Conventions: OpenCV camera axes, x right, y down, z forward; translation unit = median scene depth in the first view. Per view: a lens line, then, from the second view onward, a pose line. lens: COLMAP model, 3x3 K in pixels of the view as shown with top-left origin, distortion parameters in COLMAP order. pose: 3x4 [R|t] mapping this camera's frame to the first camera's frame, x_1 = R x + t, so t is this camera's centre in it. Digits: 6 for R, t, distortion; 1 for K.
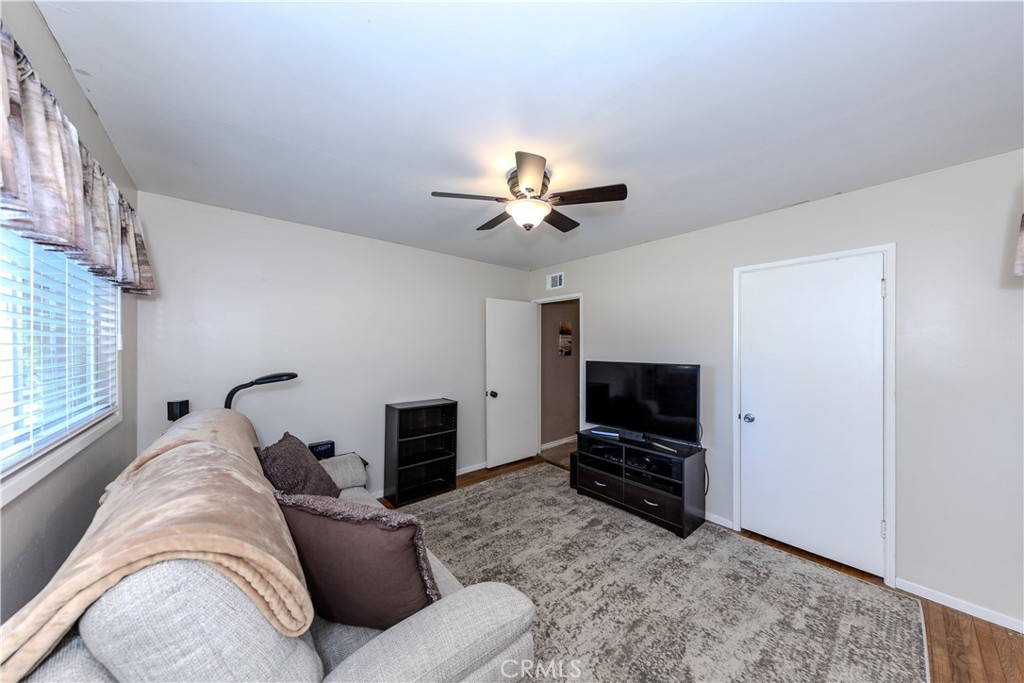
lens RADIAL K [[335.6, 0, 514.5], [0, 335.6, 343.3], [0, 0, 1]] dist [0.000217, 0.000006]
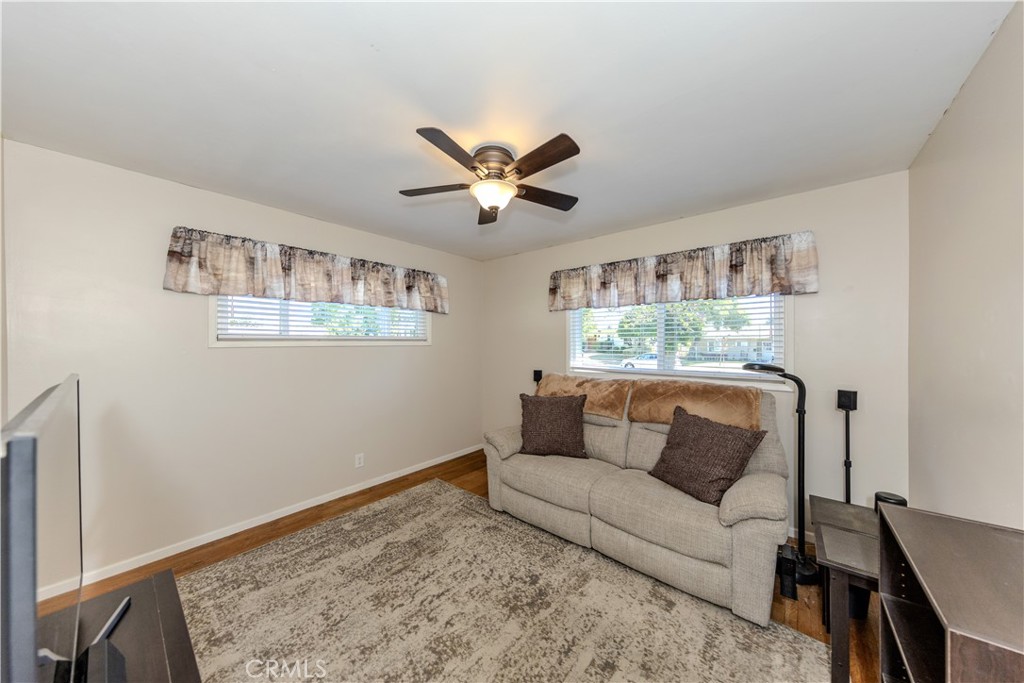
lens RADIAL K [[335.6, 0, 513.9], [0, 335.6, 342.8], [0, 0, 1]] dist [0.000217, 0.000006]
pose [[-0.985720, 0.002977, -0.168368, 0.141411], [0.003039, 0.999995, -0.000111, 0.034894], [0.168367, -0.000621, -0.985724, 1.938146]]
